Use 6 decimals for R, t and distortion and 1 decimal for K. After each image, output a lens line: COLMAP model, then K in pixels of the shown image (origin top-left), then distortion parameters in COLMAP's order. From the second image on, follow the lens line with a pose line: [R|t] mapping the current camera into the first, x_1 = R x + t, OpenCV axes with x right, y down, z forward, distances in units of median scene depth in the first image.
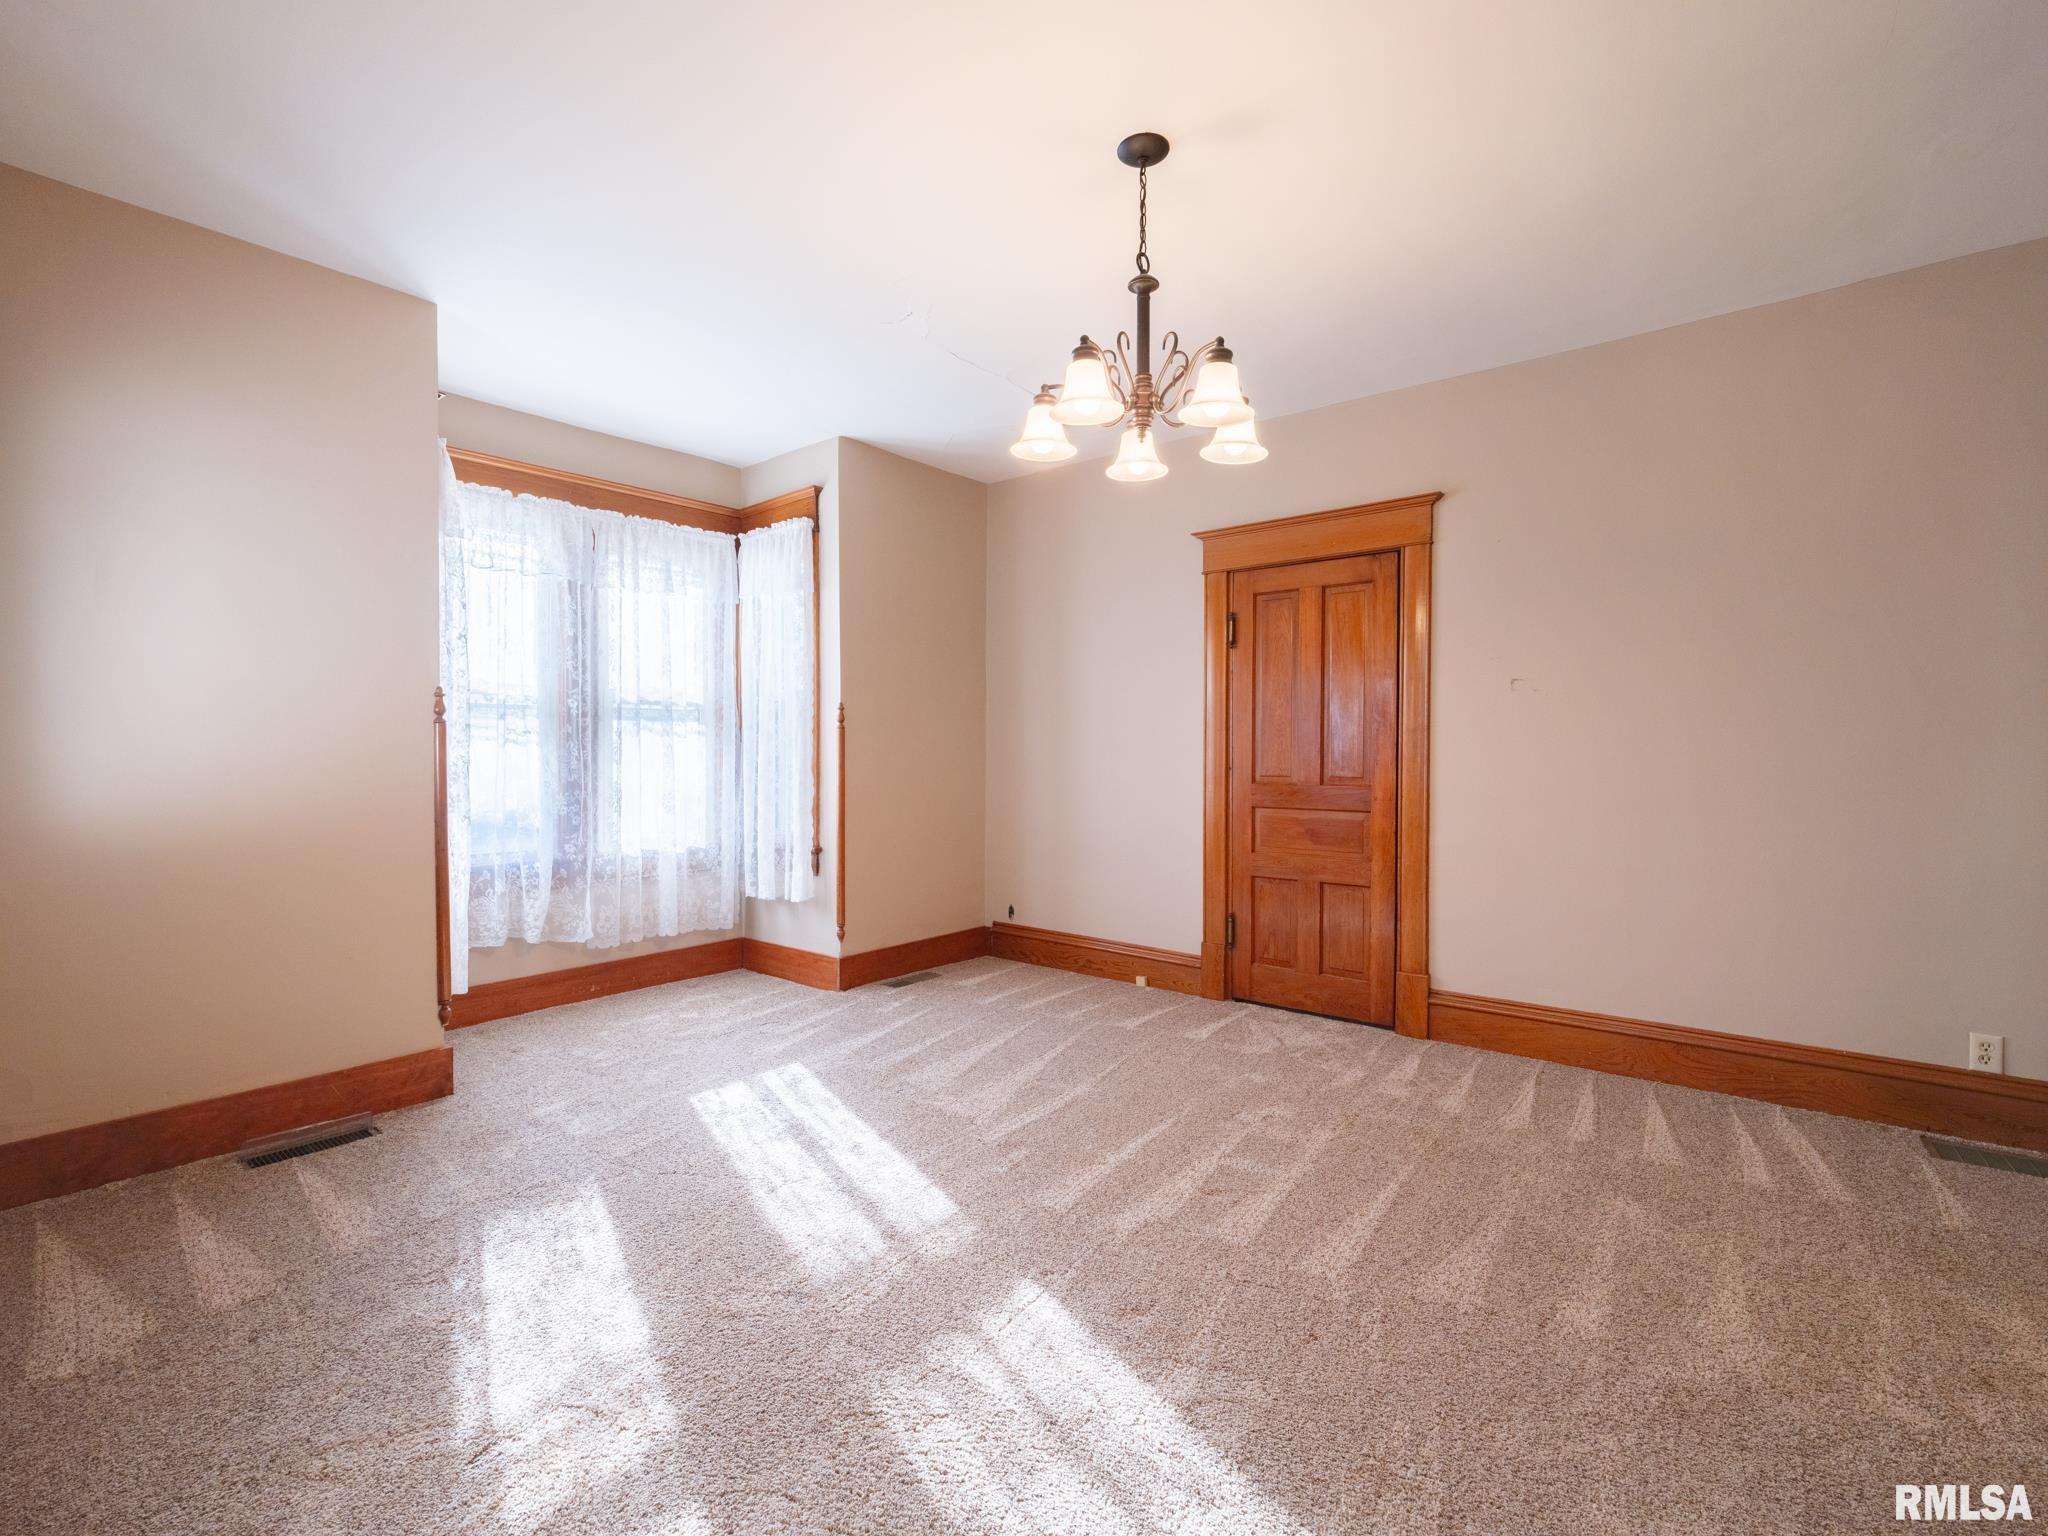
lens RADIAL K [[927.4, 0, 1024.0], [0, 927.4, 768.0], [0, 0, 1]] dist [-0.001300, 0.000767]
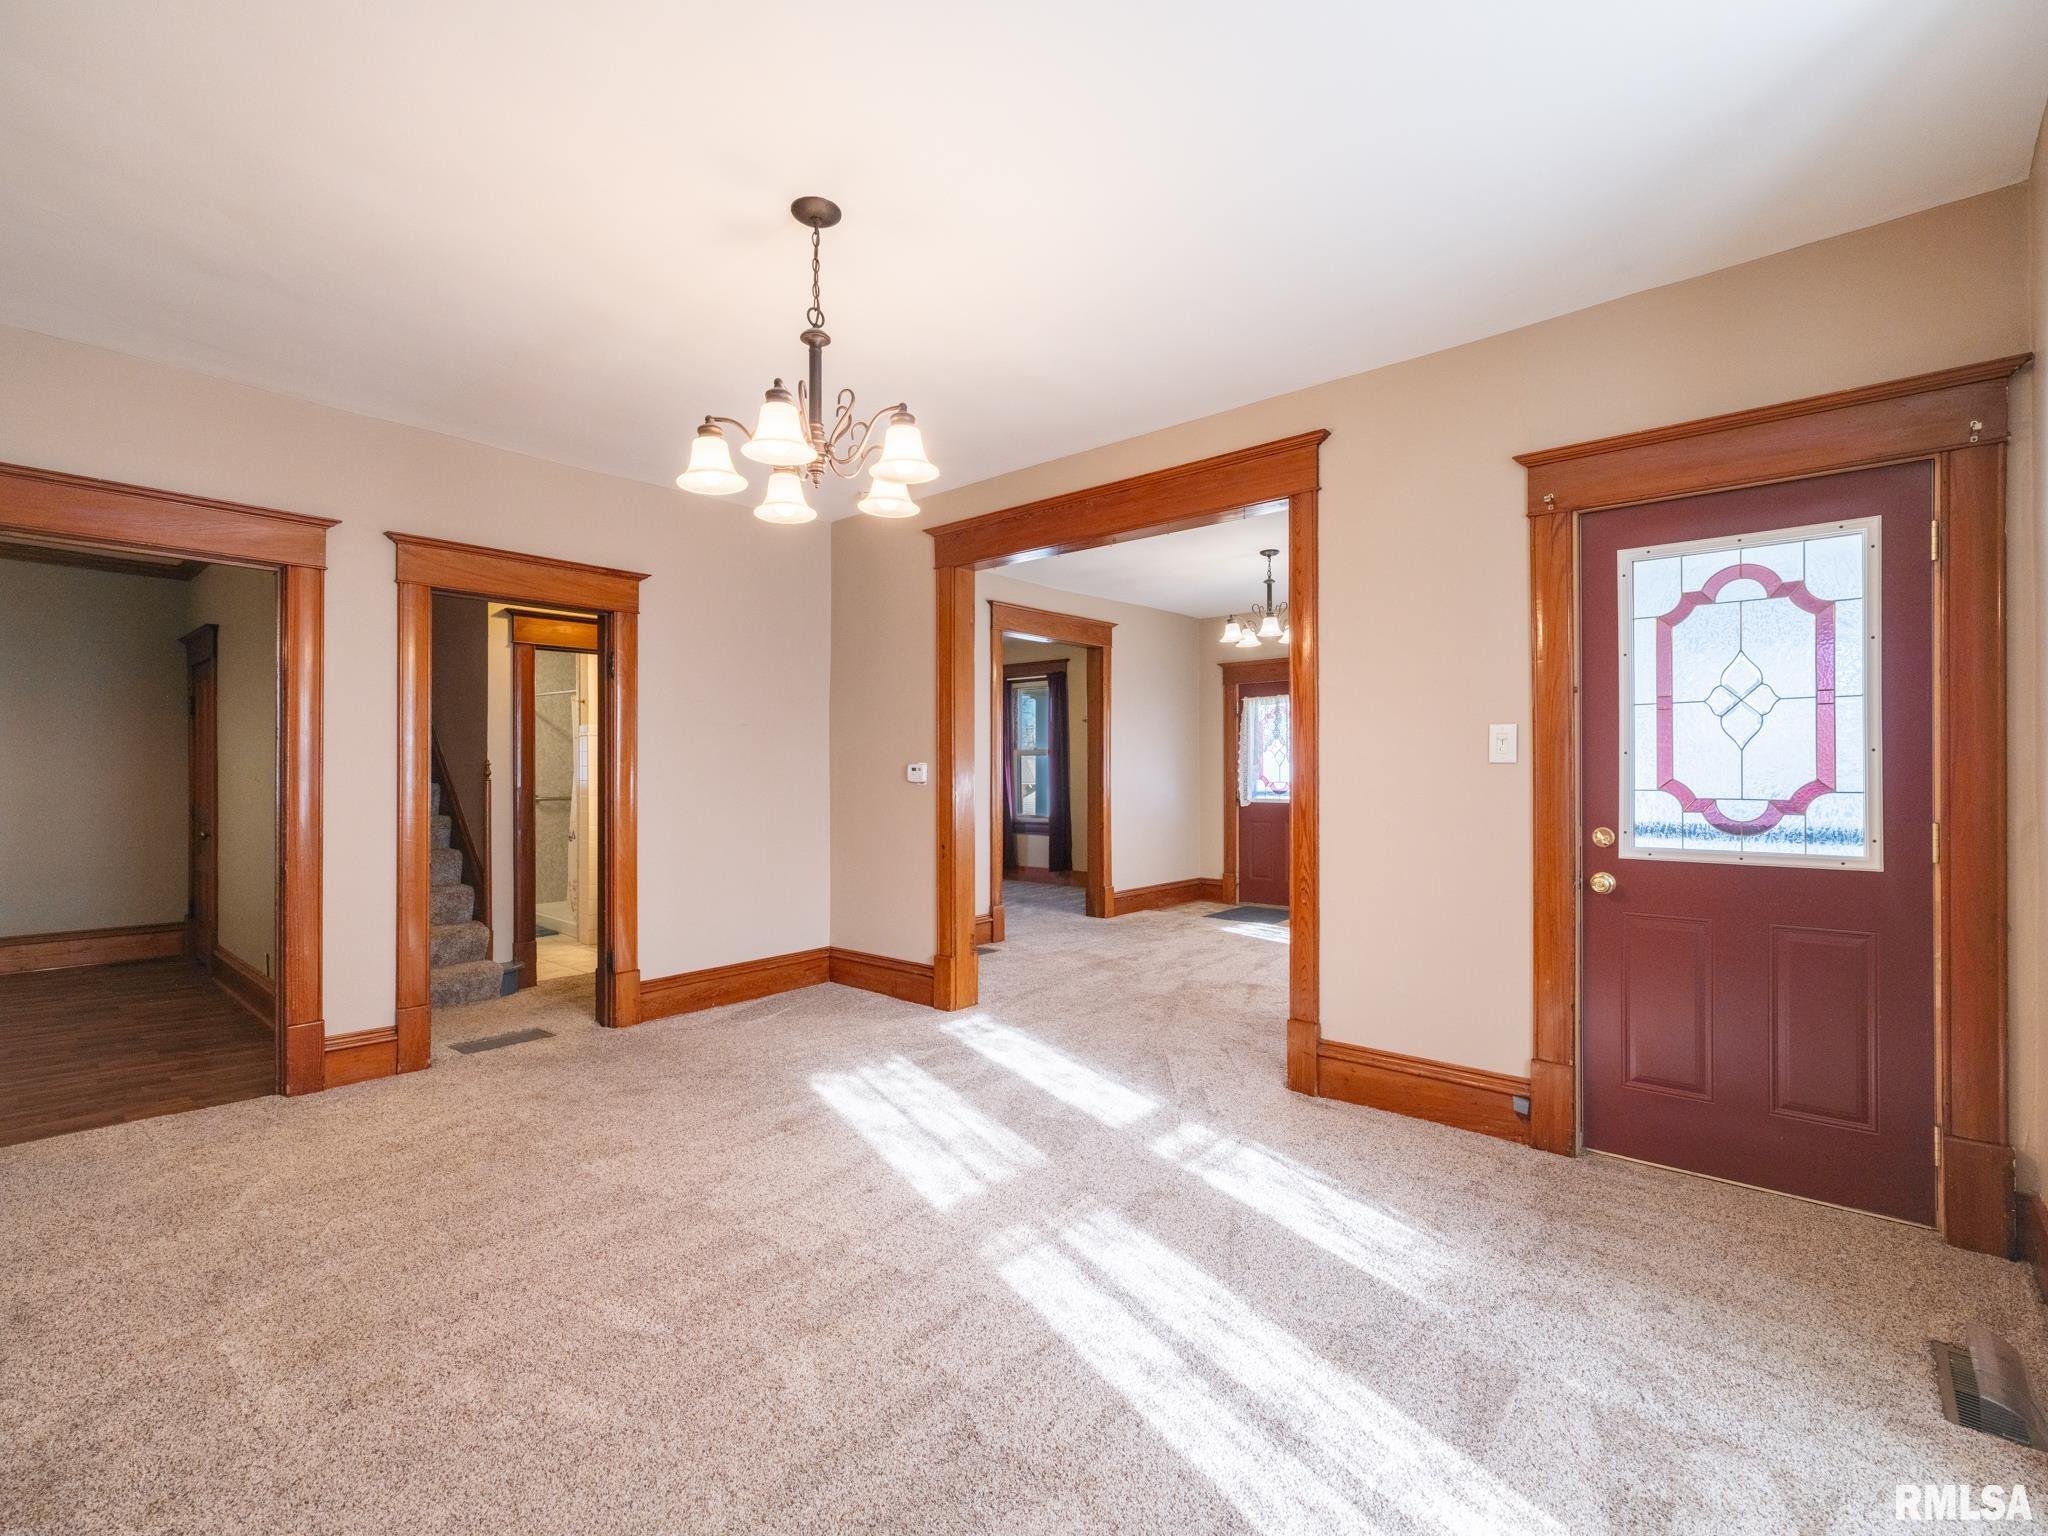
lens RADIAL K [[938.8, 0, 1021.8], [0, 938.8, 767.8], [0, 0, 1]] dist [0.003120, -0.000338]
pose [[-0.999390, 0.002665, 0.034817, -0.118727], [0.003167, 0.999892, 0.014363, -0.046576], [-0.034775, 0.014464, -0.999290, 1.773850]]
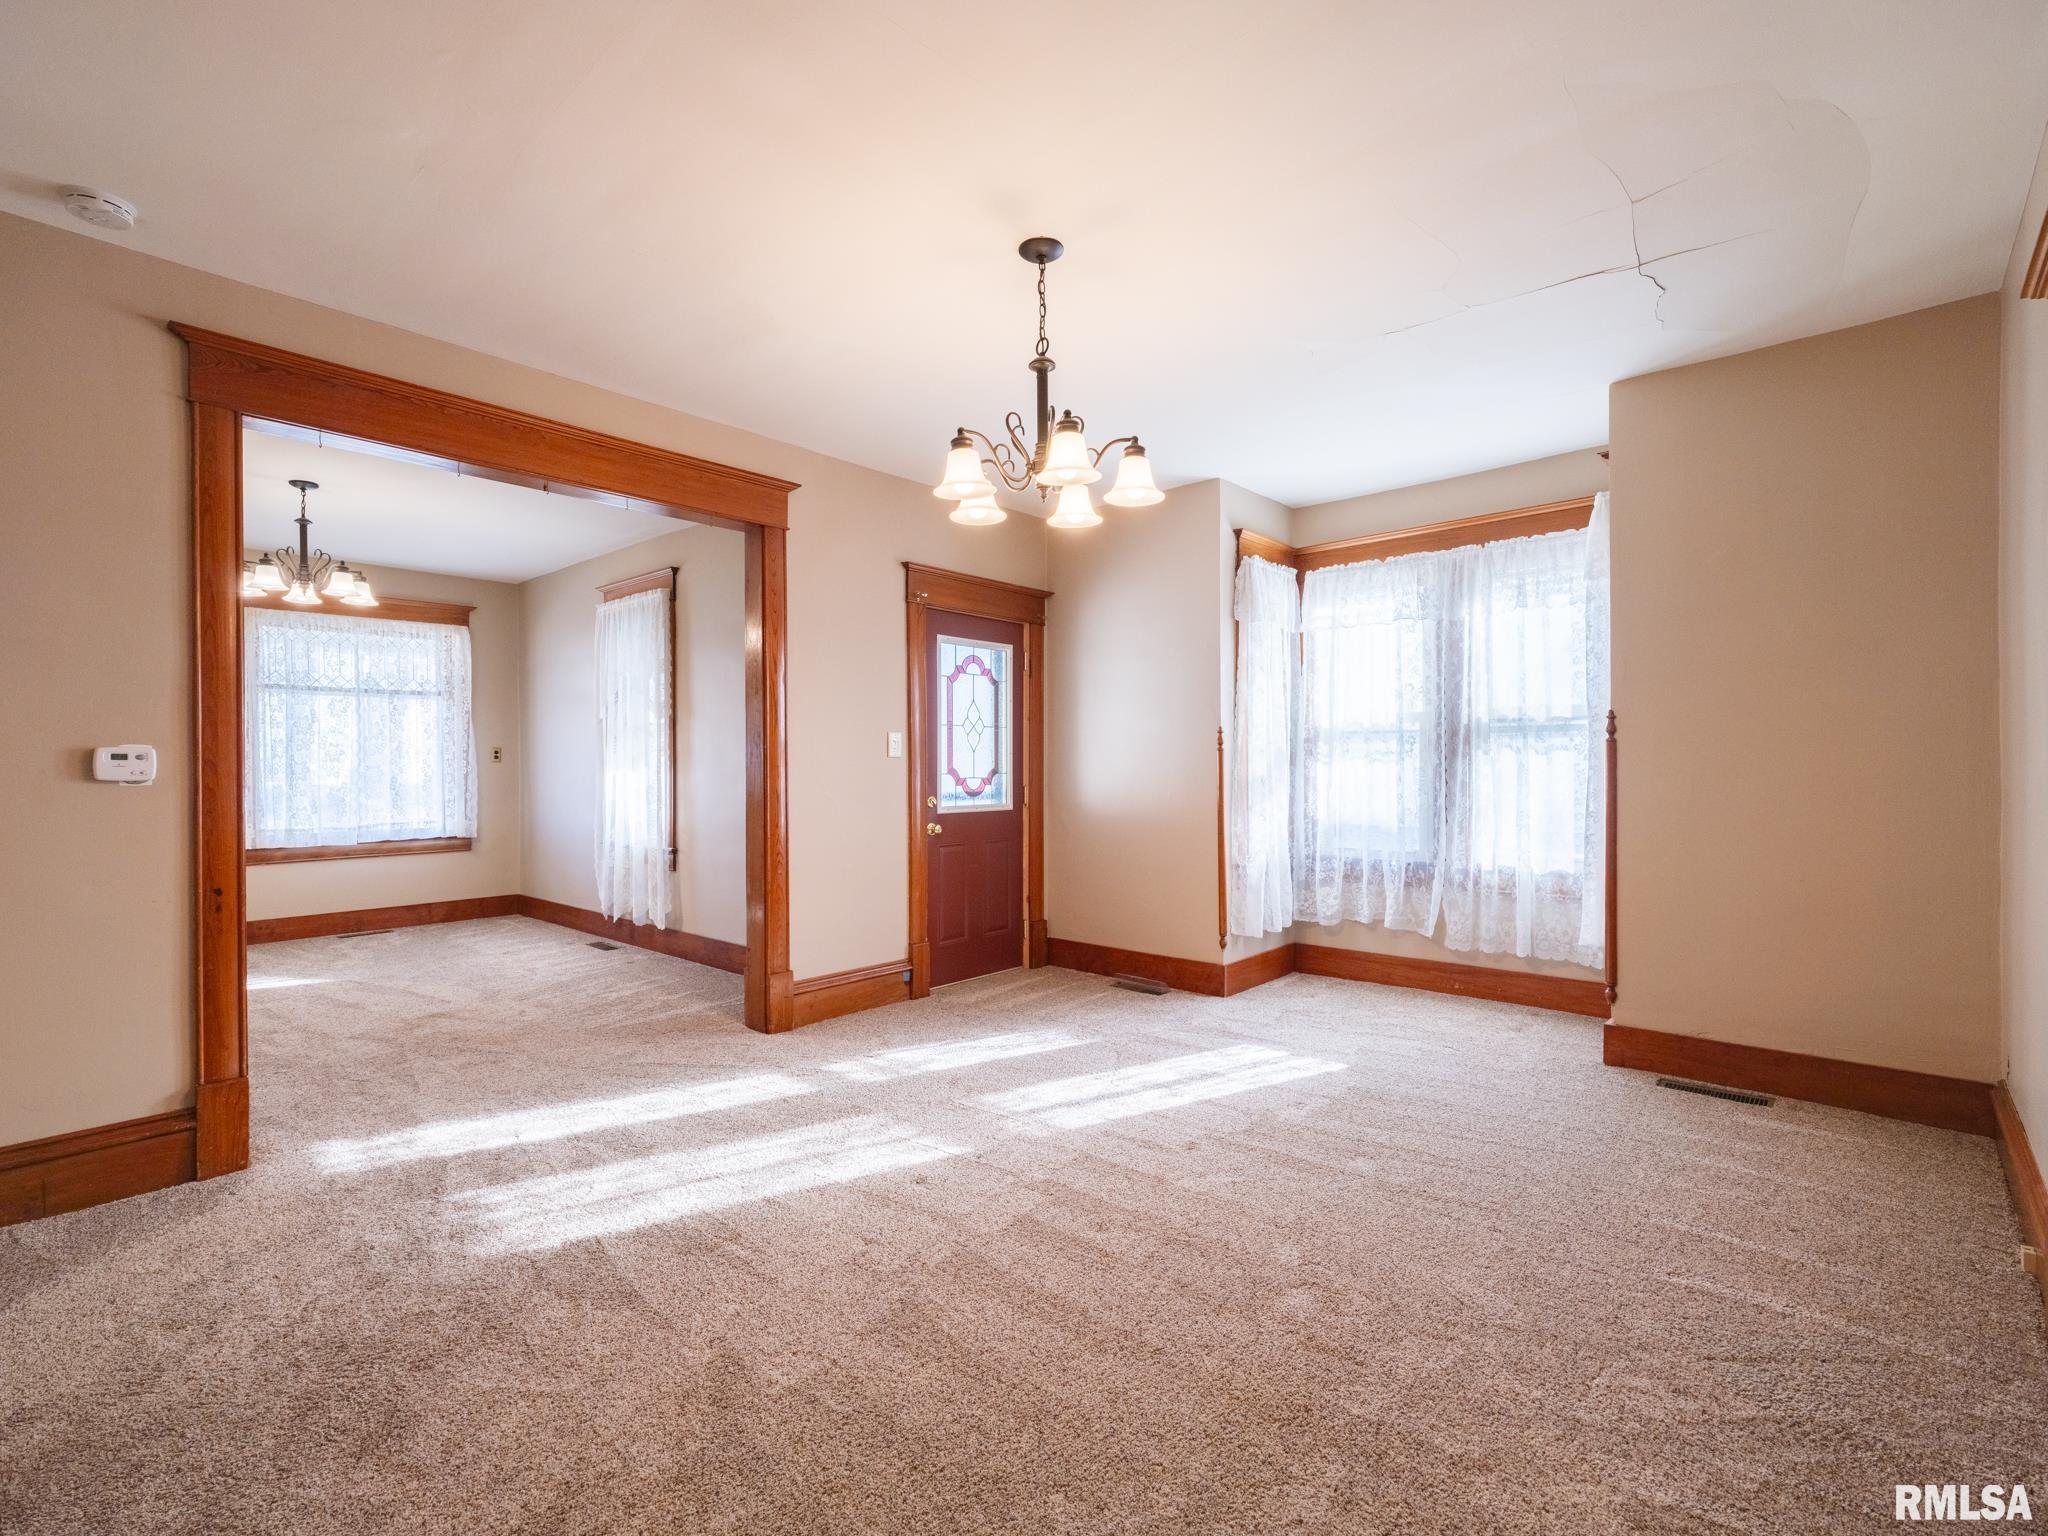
lens RADIAL K [[938.8, 0, 1021.8], [0, 938.8, 767.8], [0, 0, 1]] dist [0.003120, -0.000338]
pose [[-0.045965, 0.002413, -0.998940, 1.115607], [-0.015833, 0.999870, 0.003143, -0.023764], [0.998818, 0.015961, -0.045921, 0.895553]]
